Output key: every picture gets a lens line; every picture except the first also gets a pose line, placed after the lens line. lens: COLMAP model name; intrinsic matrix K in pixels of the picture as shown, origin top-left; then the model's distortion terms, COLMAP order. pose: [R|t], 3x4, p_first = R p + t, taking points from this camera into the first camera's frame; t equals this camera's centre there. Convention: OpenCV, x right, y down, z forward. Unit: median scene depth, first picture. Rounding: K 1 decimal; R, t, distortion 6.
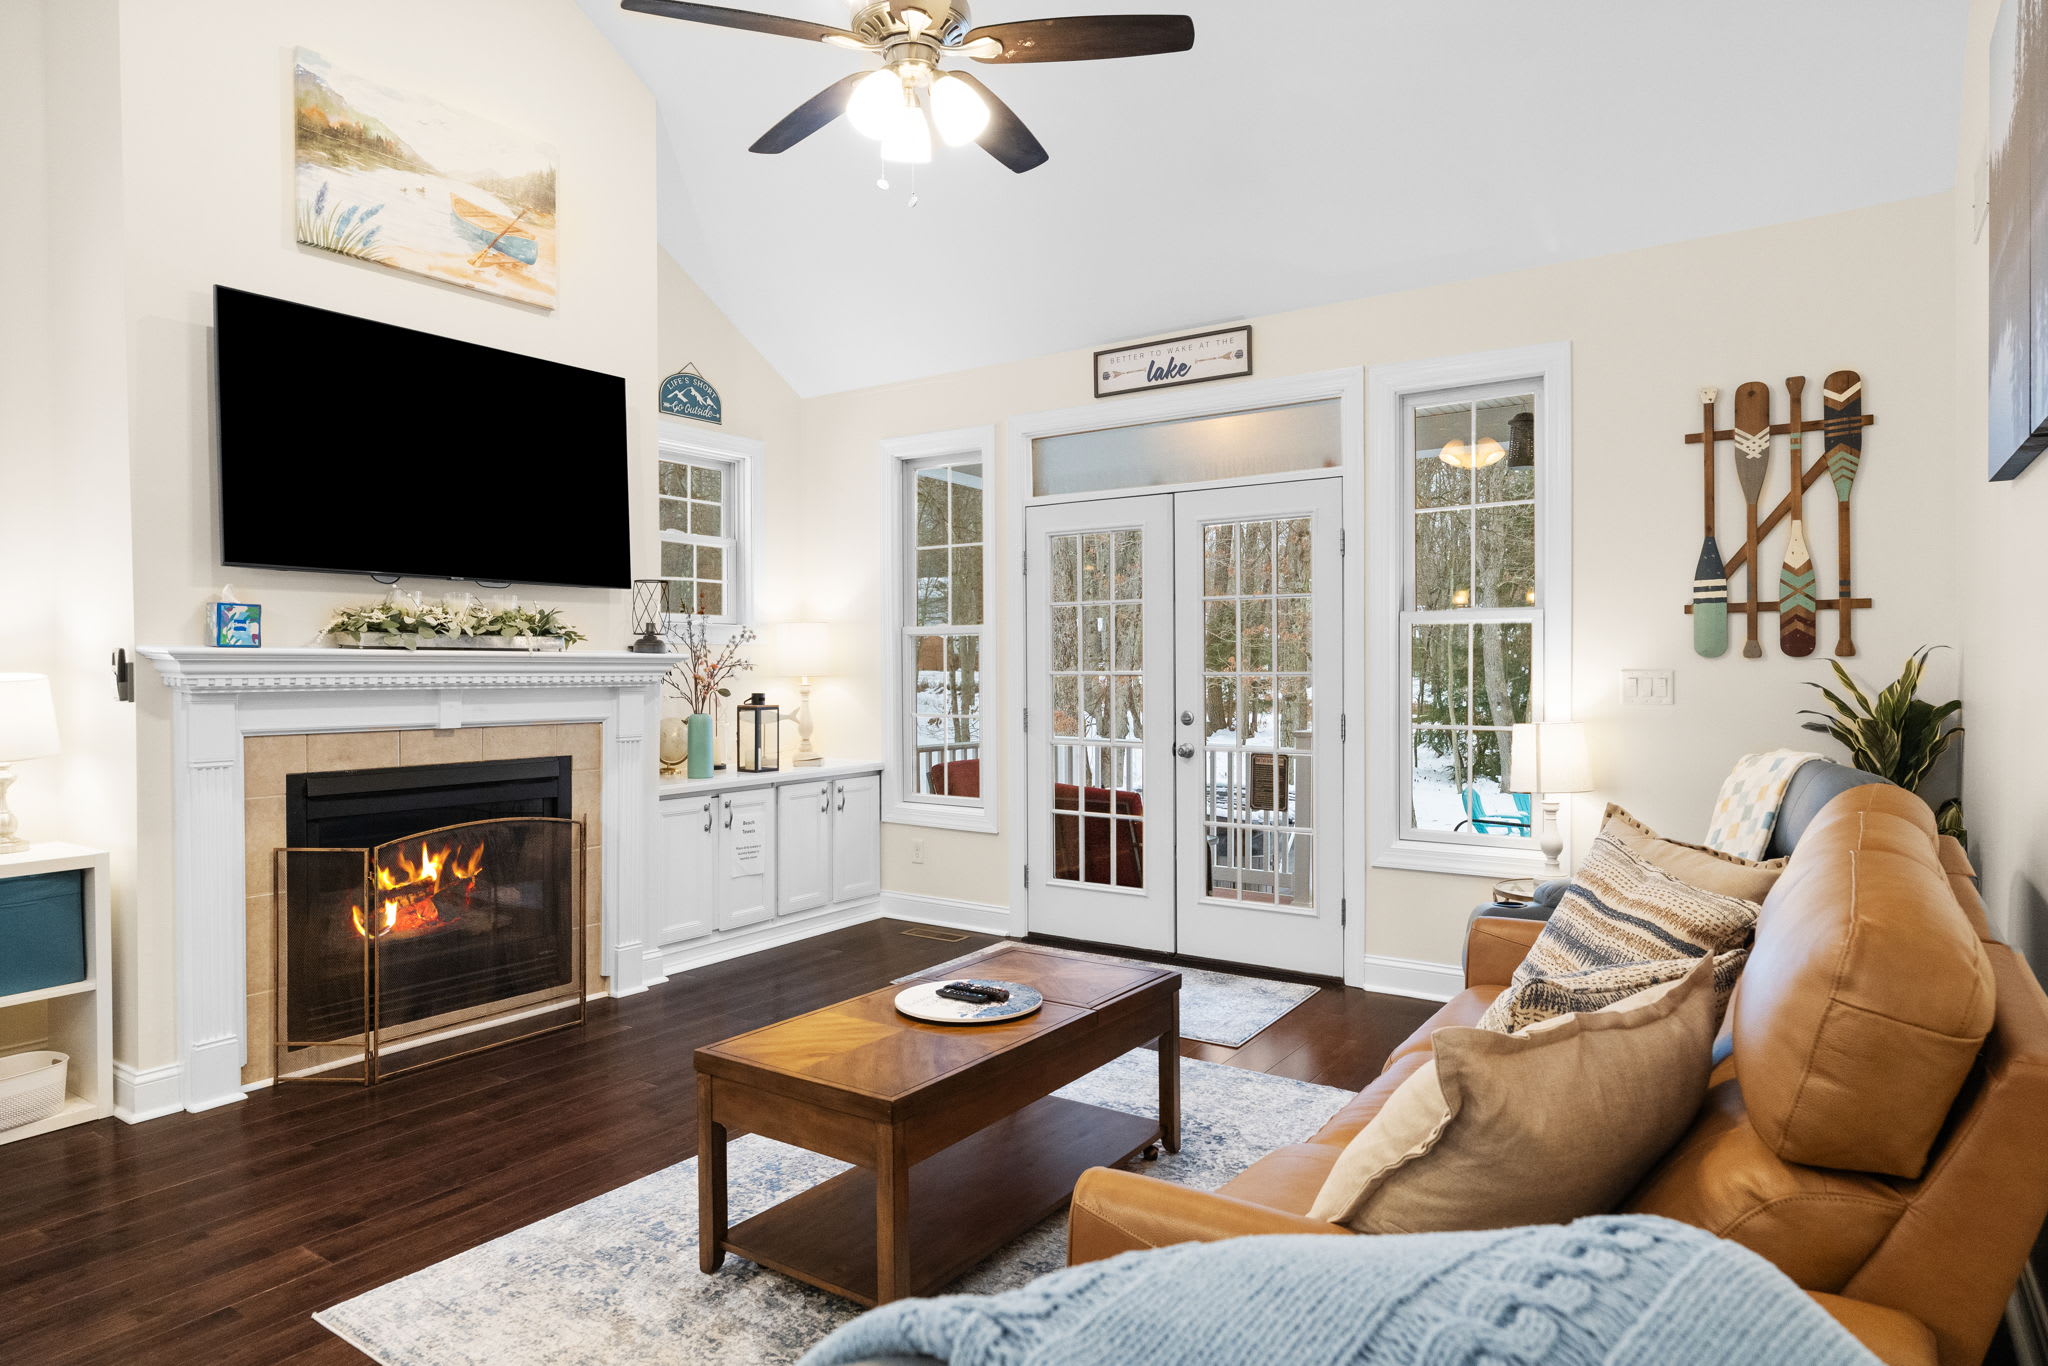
lens RADIAL K [[1213.4, 0, 1003.8], [0, 1213.4, 679.9], [0, 0, 1]] dist [-0.001856, 0.001666]
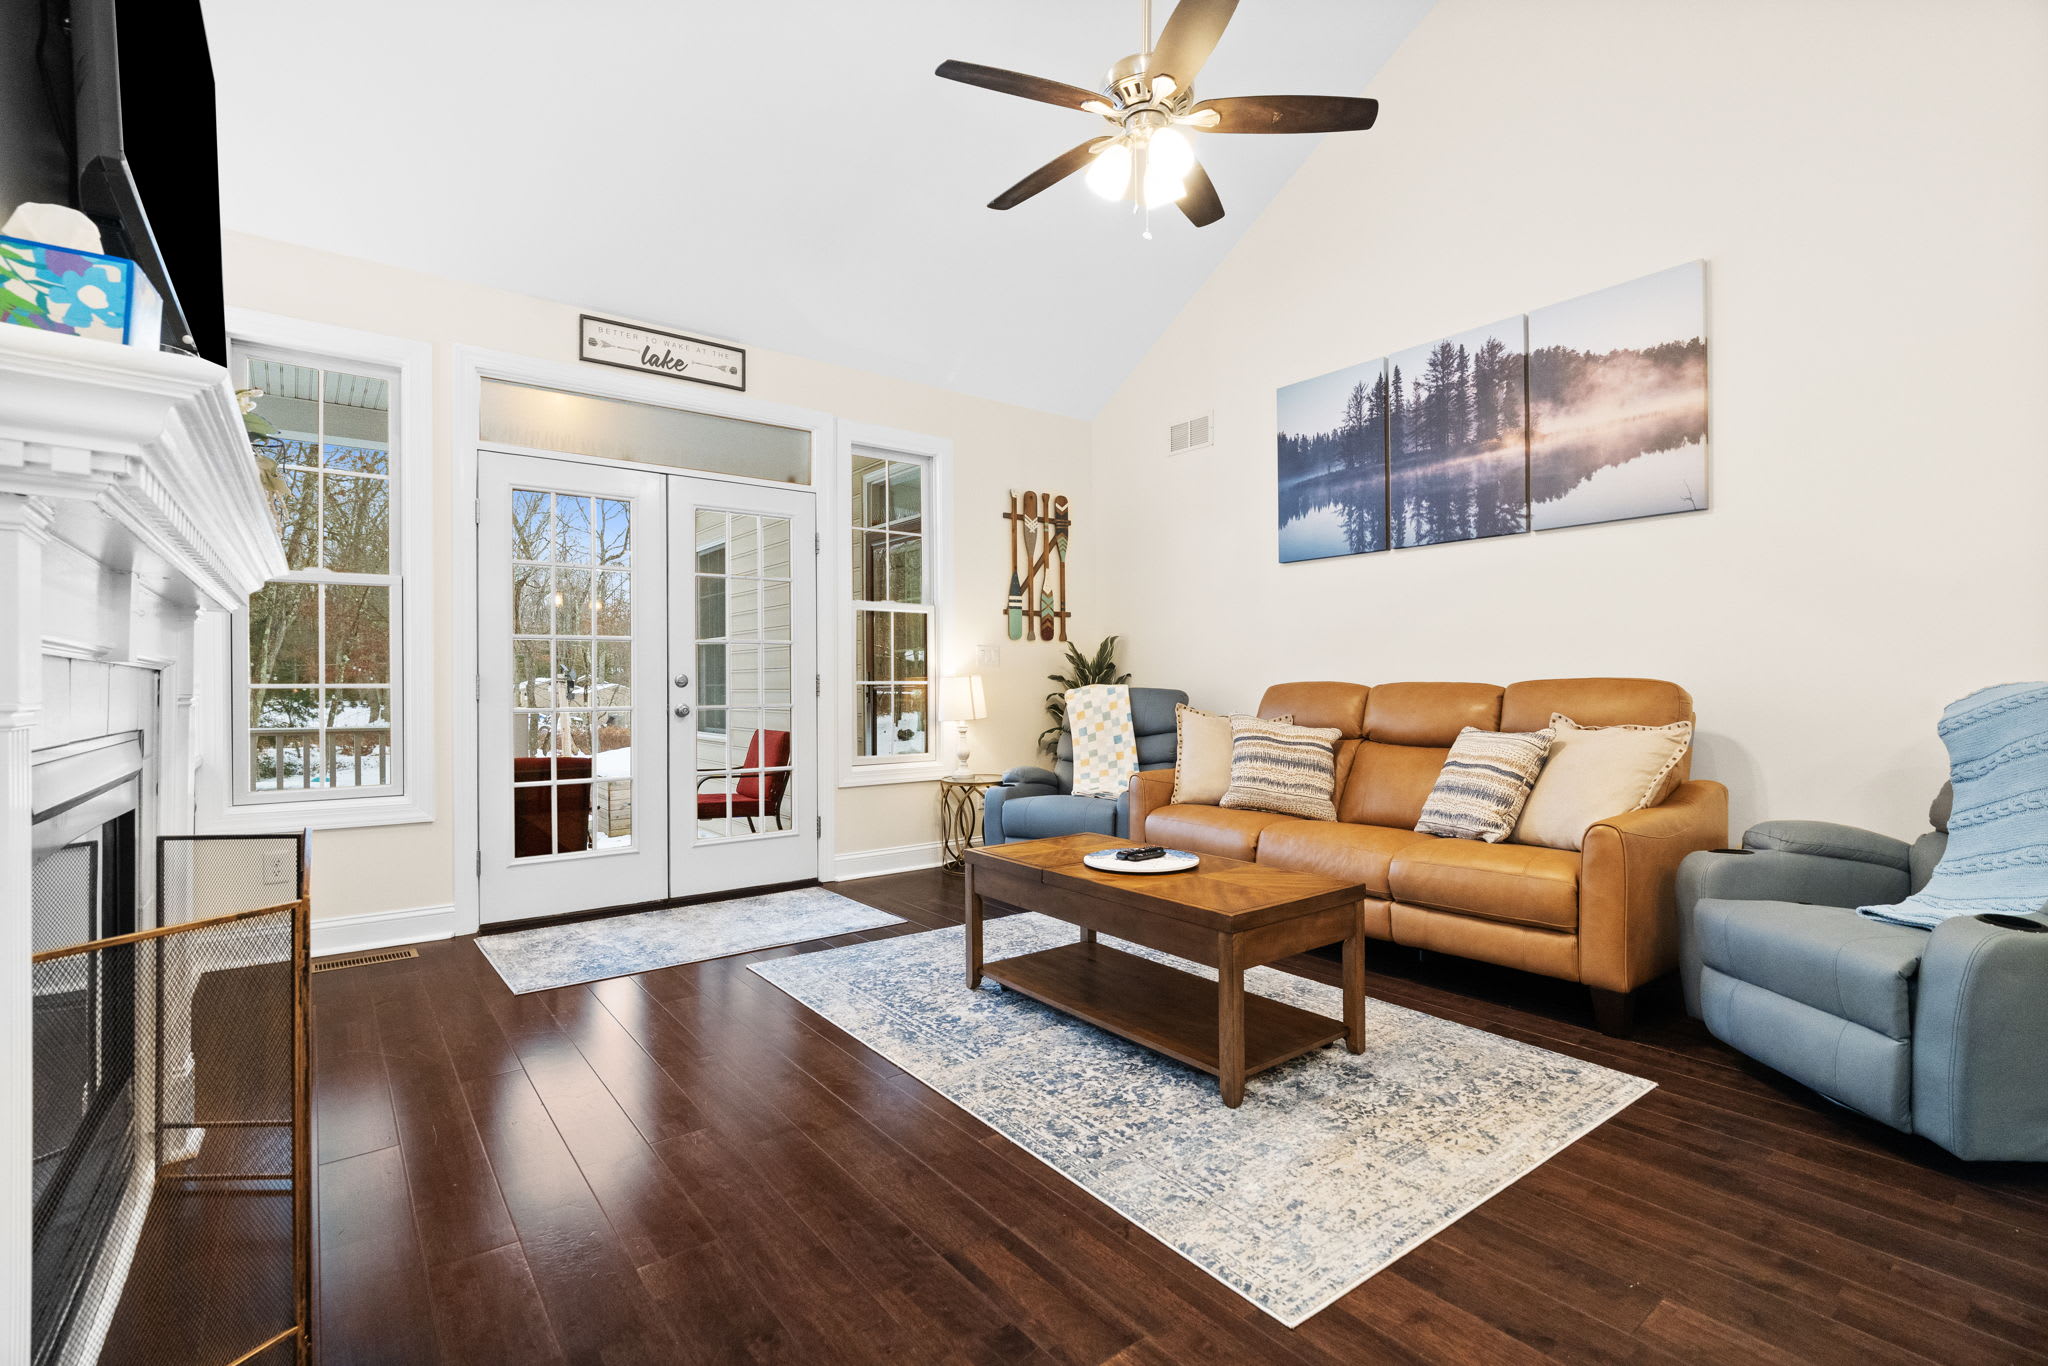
lens RADIAL K [[940.3, 0, 1010.4], [0, 940.3, 676.3], [0, 0, 1]] dist [-0.003115, 0.001006]
pose [[0.303377, 0.014759, 0.952756, -0.755664], [0.014205, 0.999699, -0.020010, 0.064562], [-0.952765, 0.019604, 0.303076, 0.606602]]
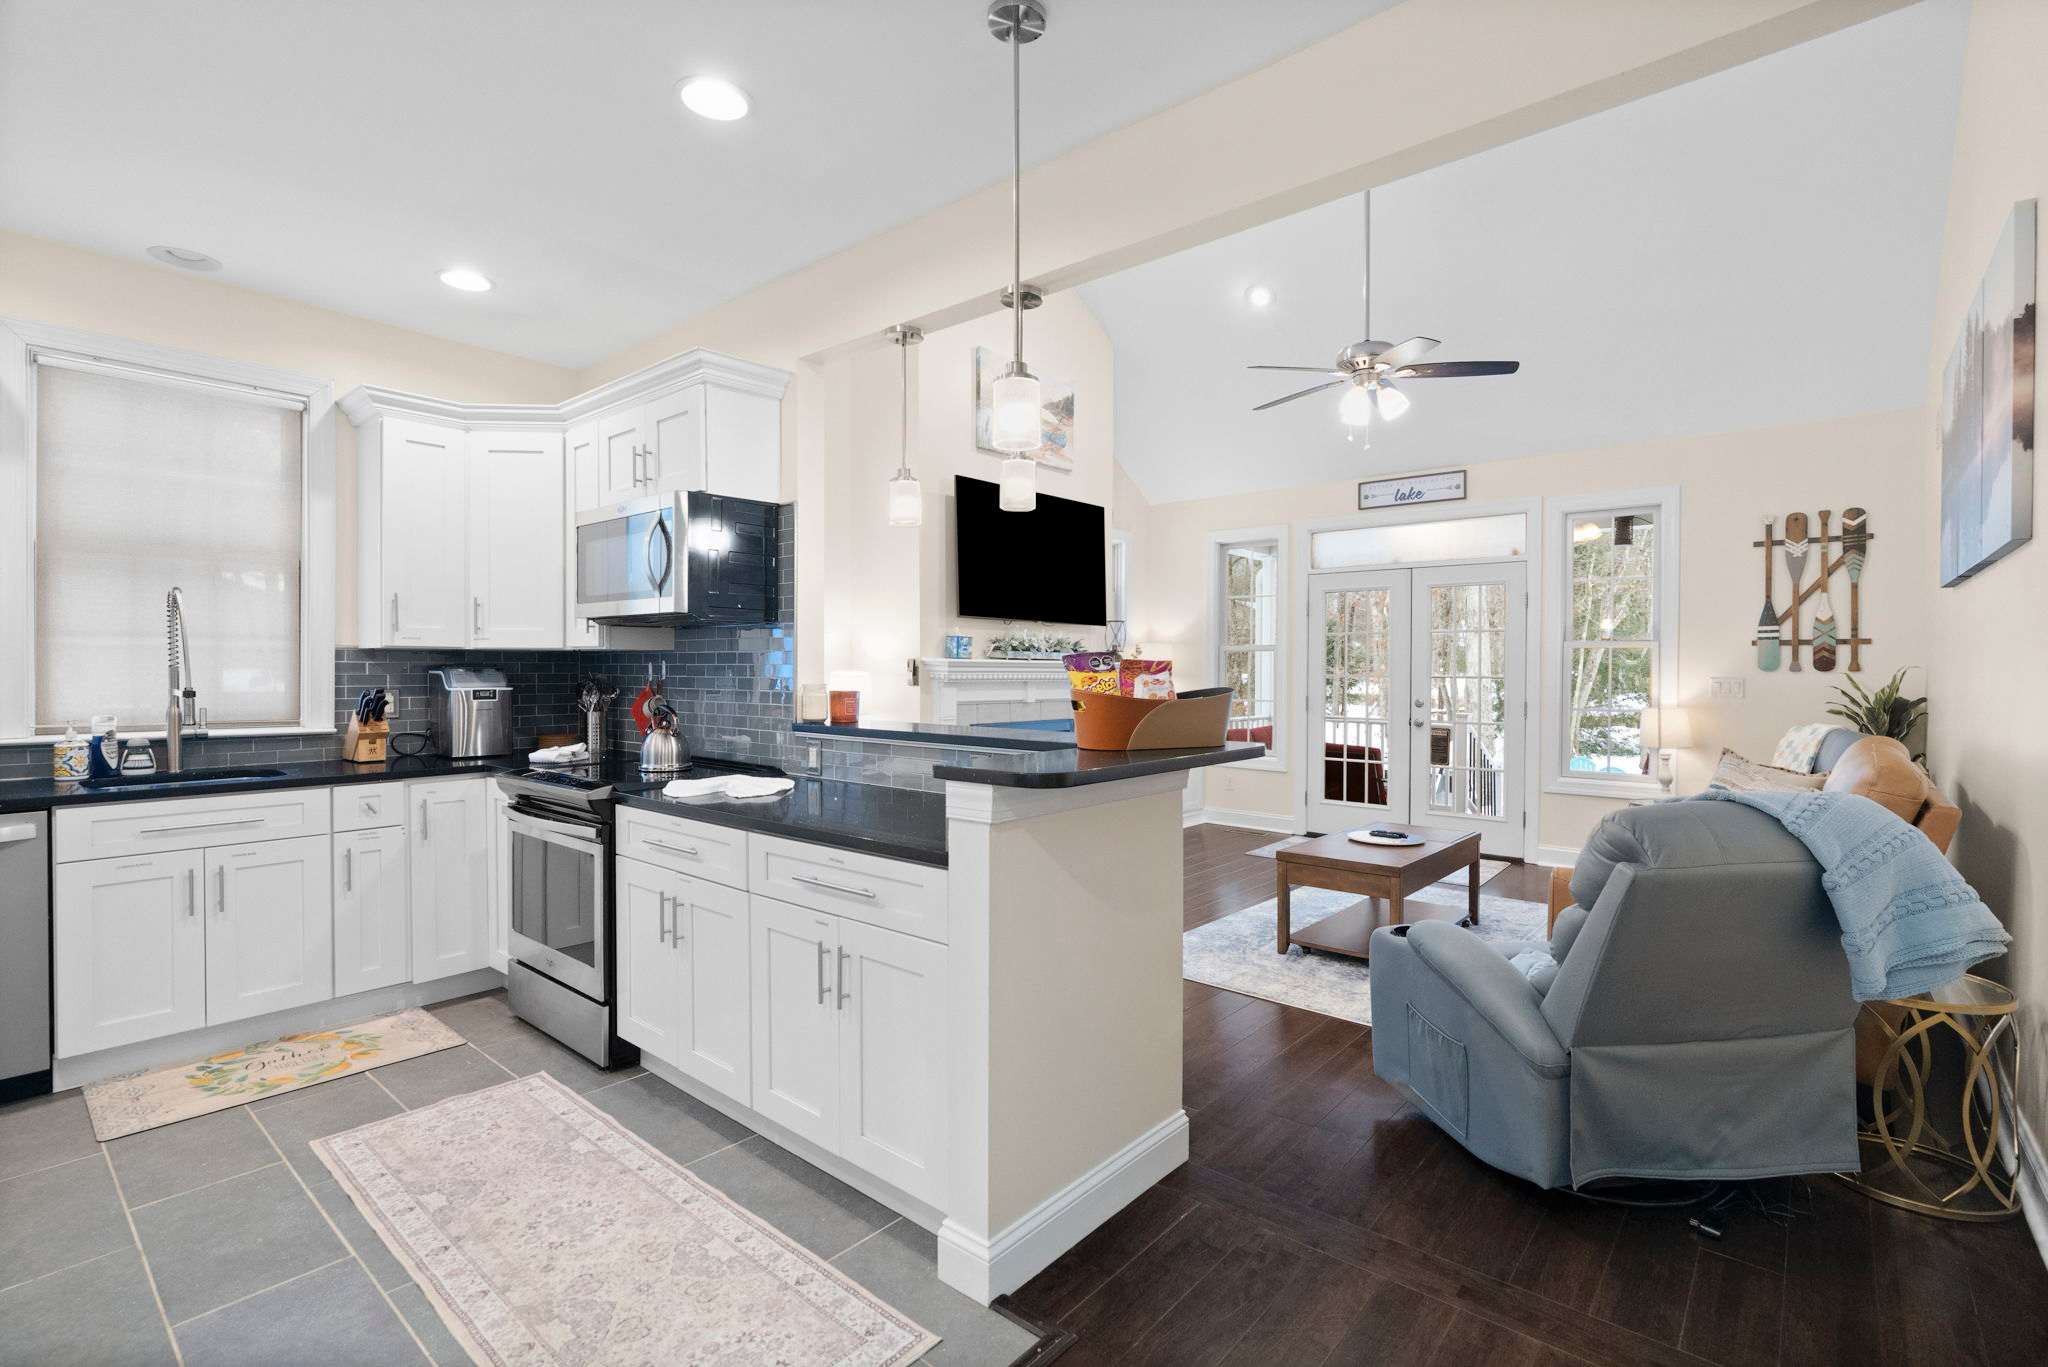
lens RADIAL K [[940.3, 0, 1010.4], [0, 940.3, 676.8], [0, 0, 1]] dist [-0.003115, 0.001006]
pose [[0.993718, 0.010890, -0.111383, -0.350578], [-0.010833, 0.999941, 0.001120, -0.000334], [0.111388, 0.000093, 0.993777, -0.461849]]
